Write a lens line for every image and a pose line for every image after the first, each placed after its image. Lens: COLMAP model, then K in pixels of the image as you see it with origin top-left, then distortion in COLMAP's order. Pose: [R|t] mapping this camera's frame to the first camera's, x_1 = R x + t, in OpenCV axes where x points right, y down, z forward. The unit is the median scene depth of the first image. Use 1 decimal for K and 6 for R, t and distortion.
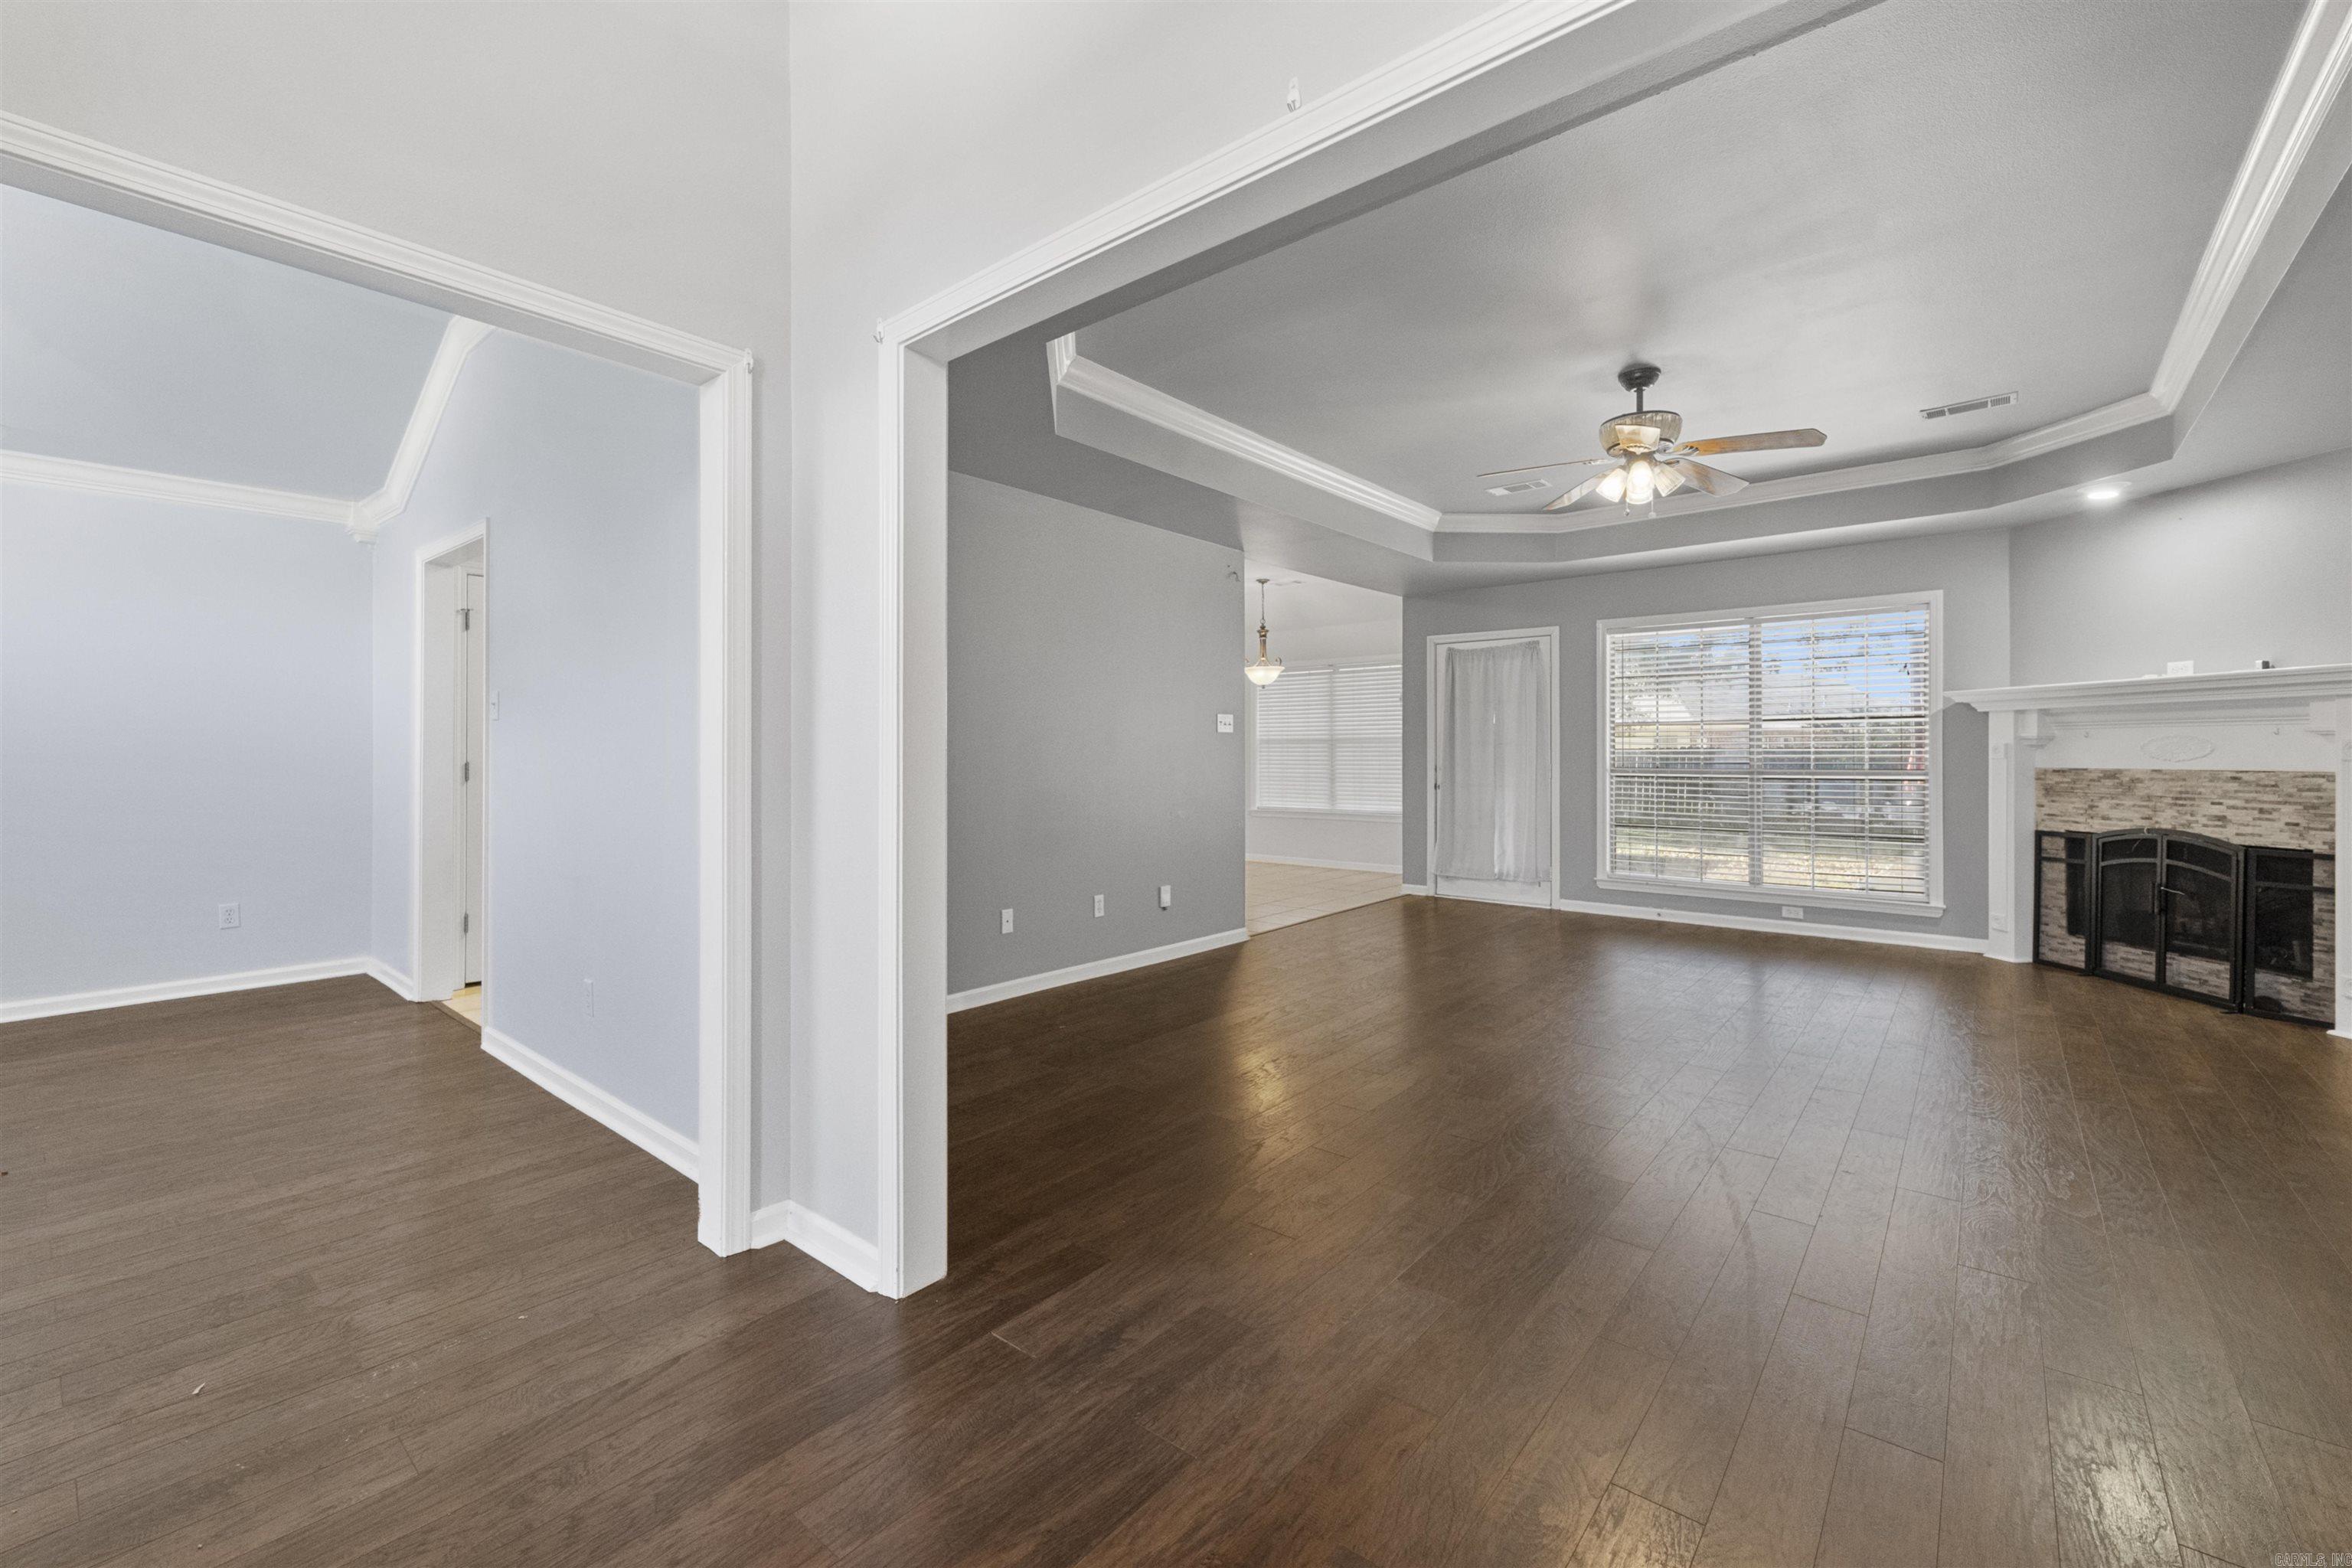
lens RADIAL K [[967.4, 0, 1169.1], [0, 967.4, 753.9], [0, 0, 1]] dist [0.001126, 0.000061]
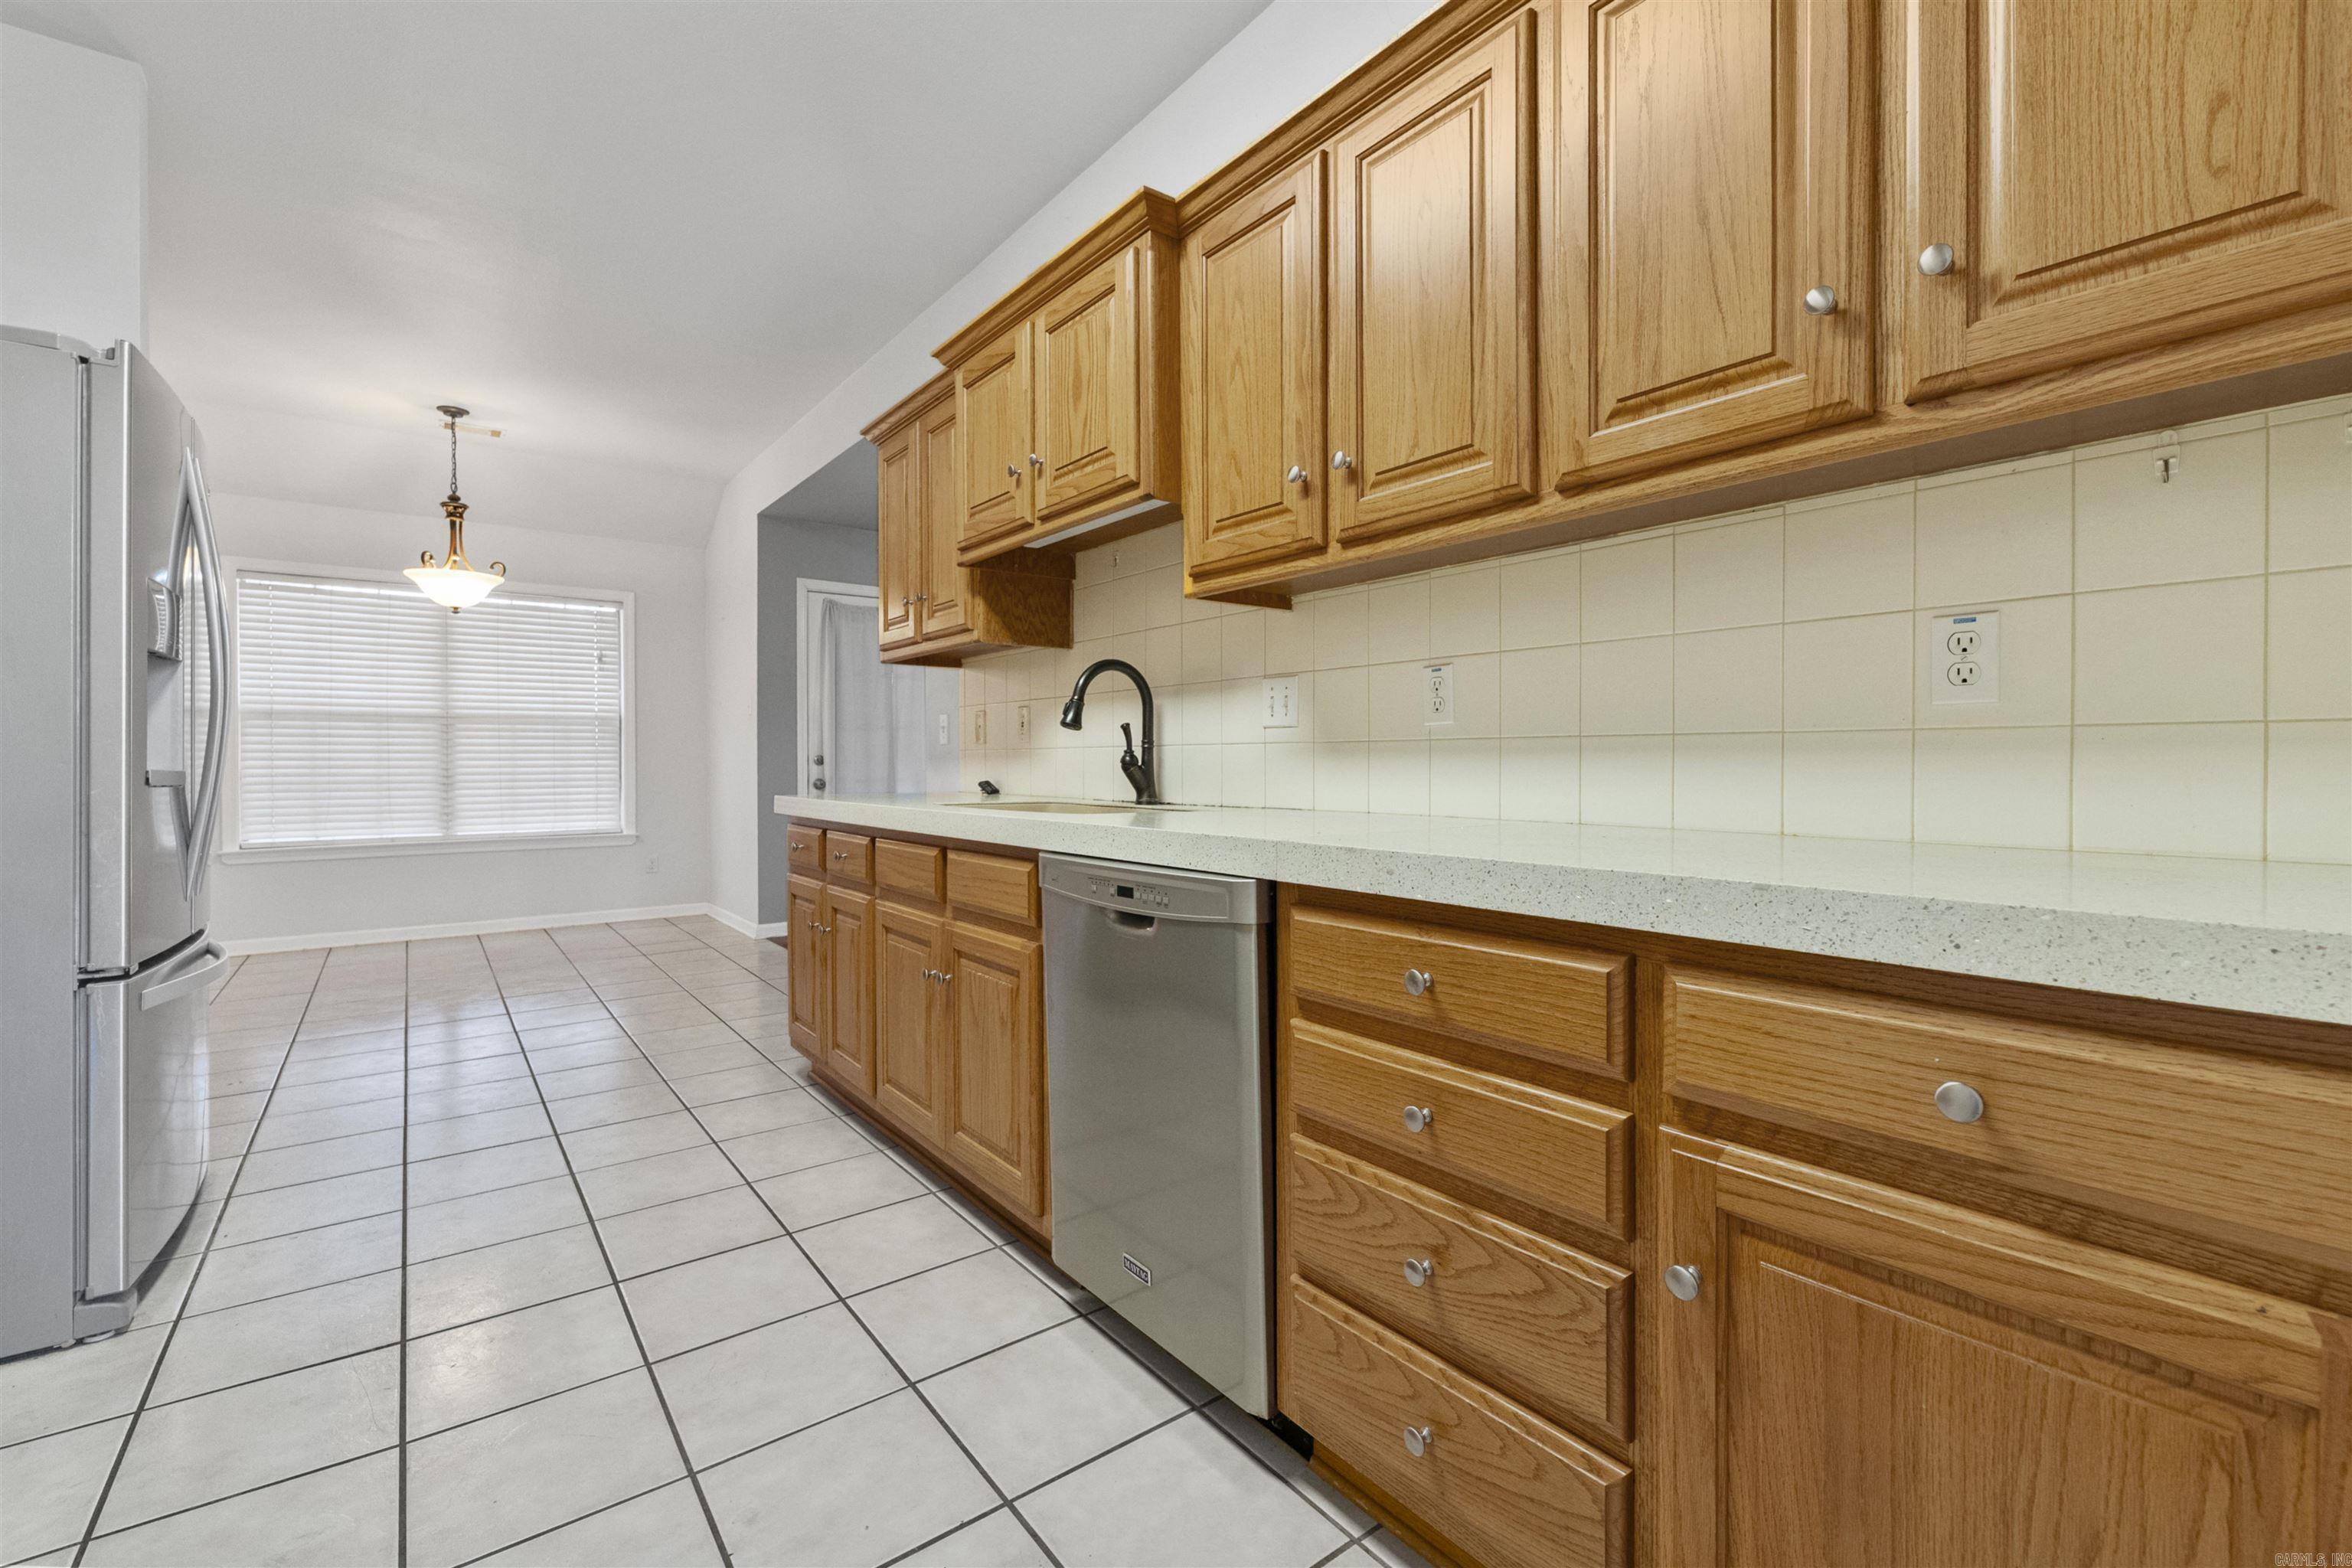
lens RADIAL K [[967.4, 0, 1164.1], [0, 967.4, 766.0], [0, 0, 1]] dist [0.001126, 0.000061]
pose [[0.213115, -0.007193, 0.977001, -0.590577], [0.003526, 0.999972, 0.006593, 0.024368], [-0.977021, 0.002039, 0.213134, 0.879497]]
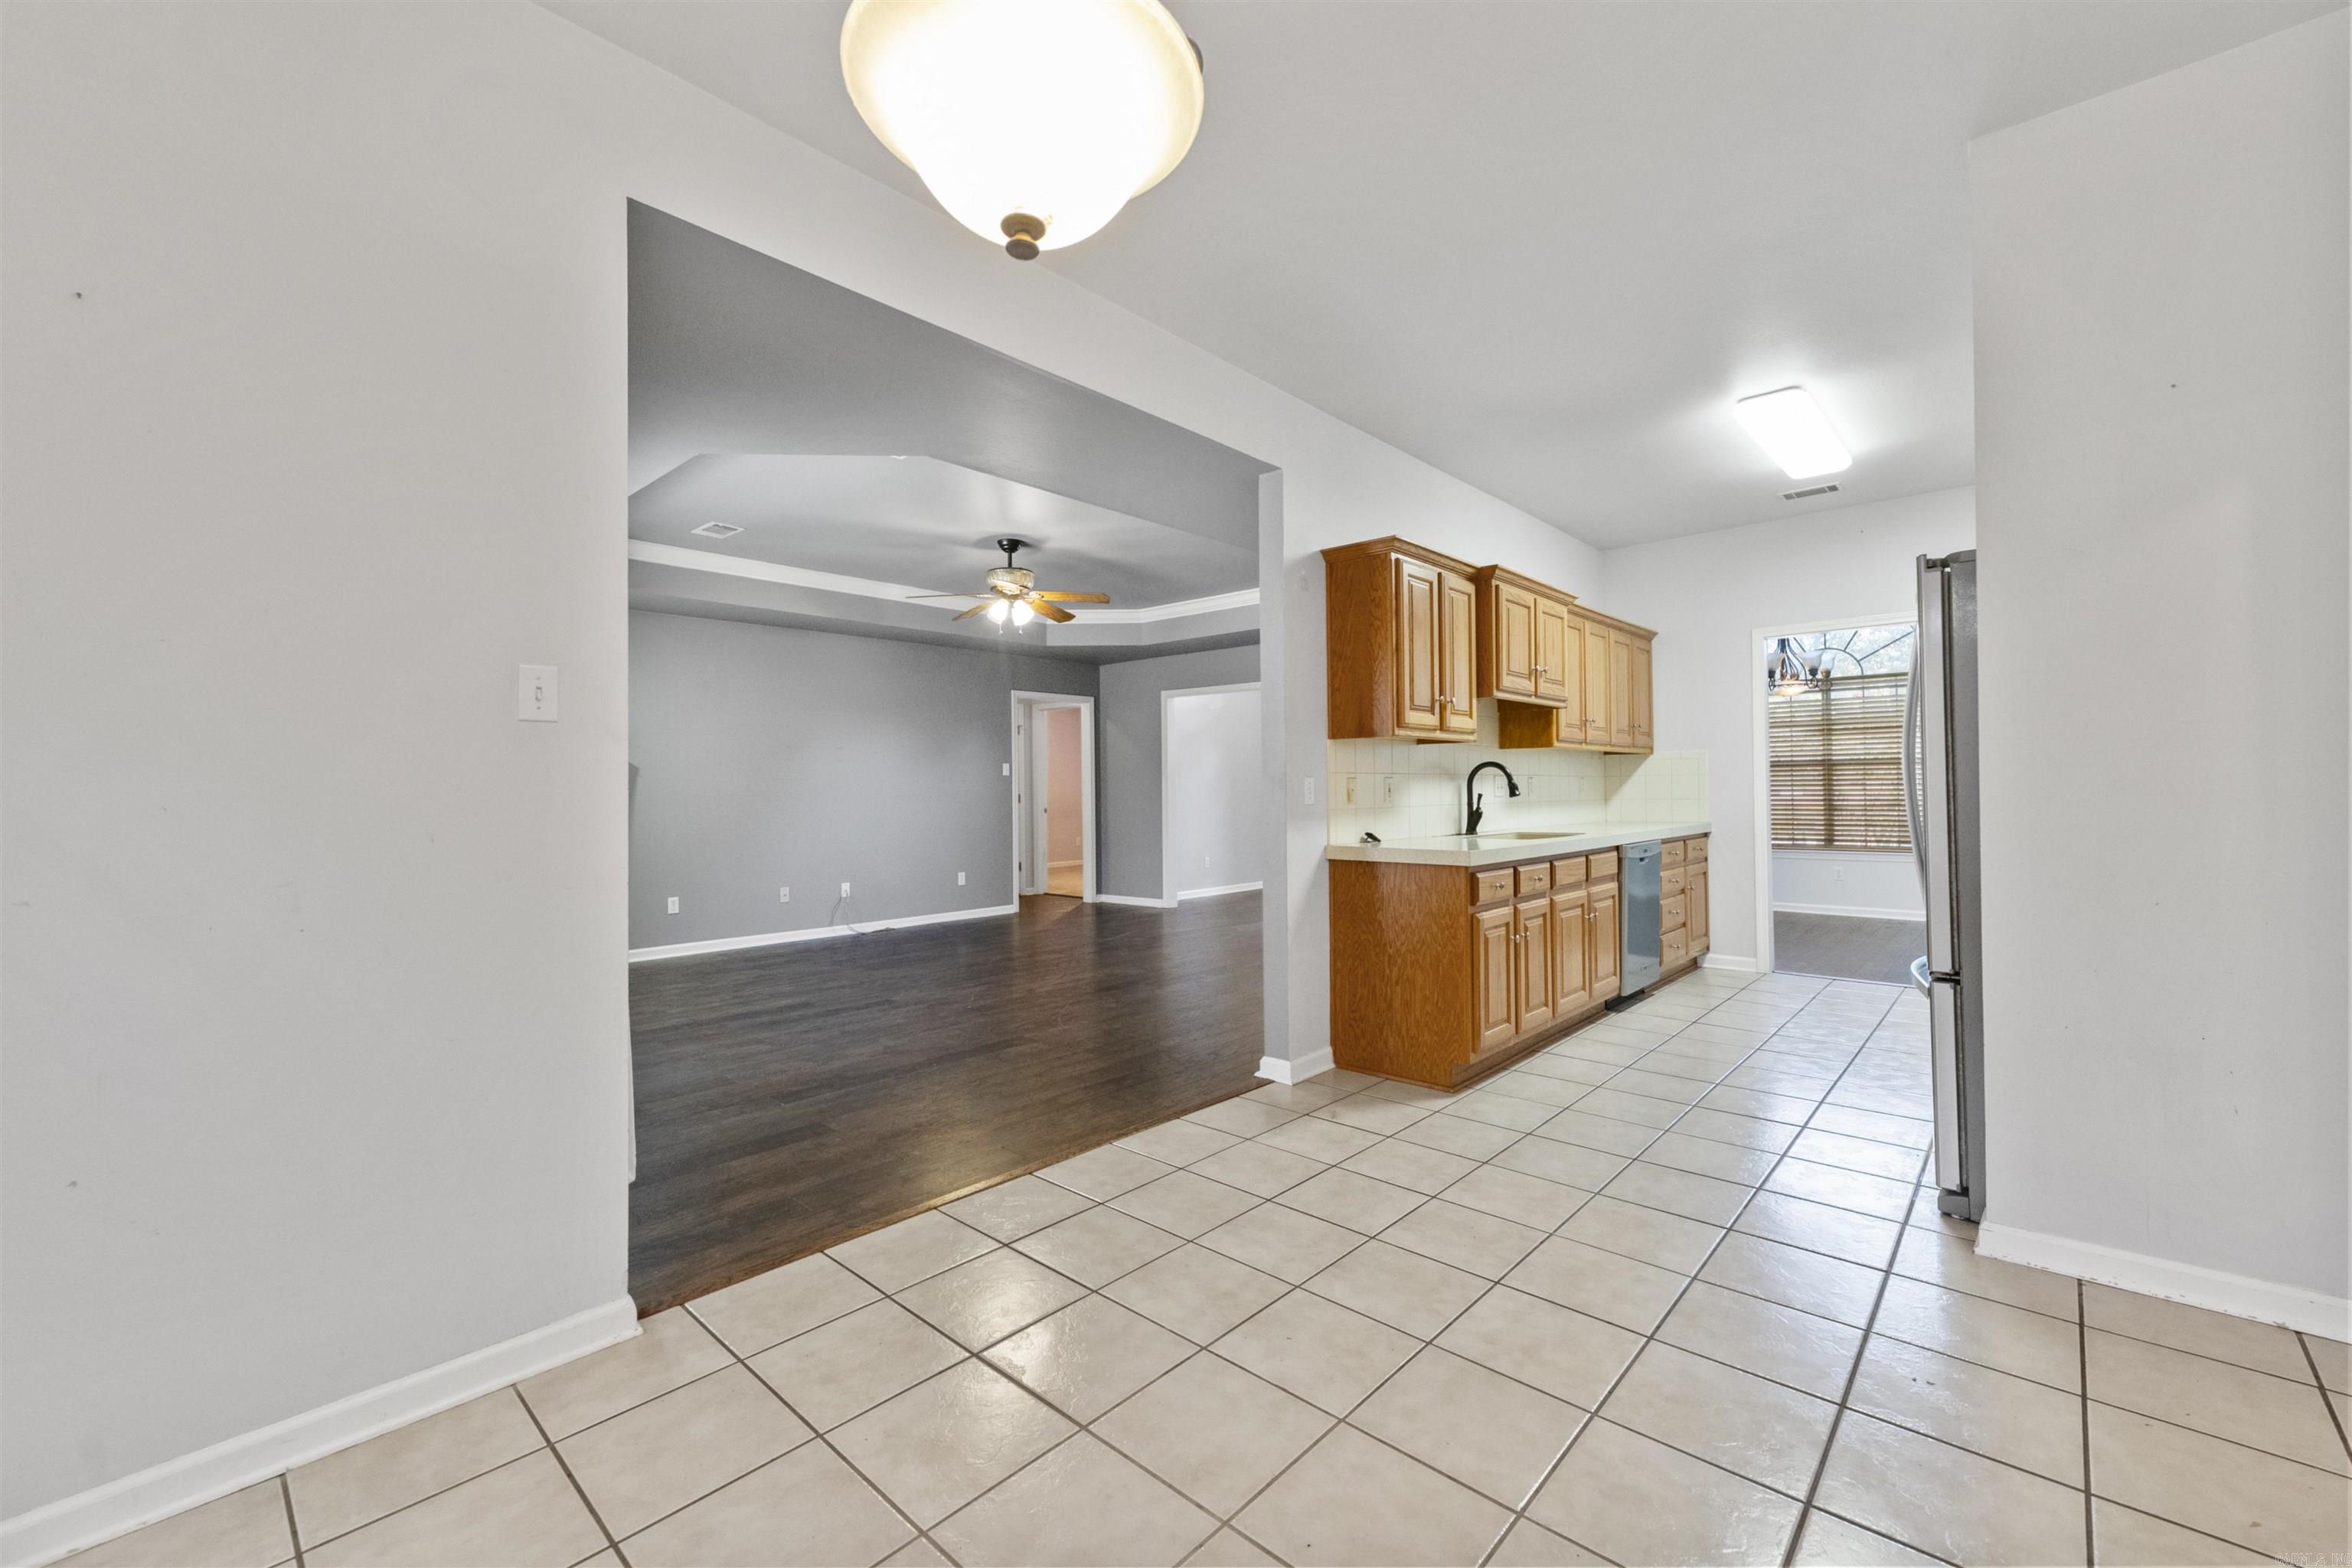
lens RADIAL K [[967.4, 0, 1167.9], [0, 967.4, 774.7], [0, 0, 1]] dist [0.001126, 0.000061]
pose [[-0.998887, 0.007721, 0.046521, 0.132802], [0.006881, 0.999811, -0.018188, 0.002347], [-0.046653, -0.017848, -0.998752, 1.957784]]
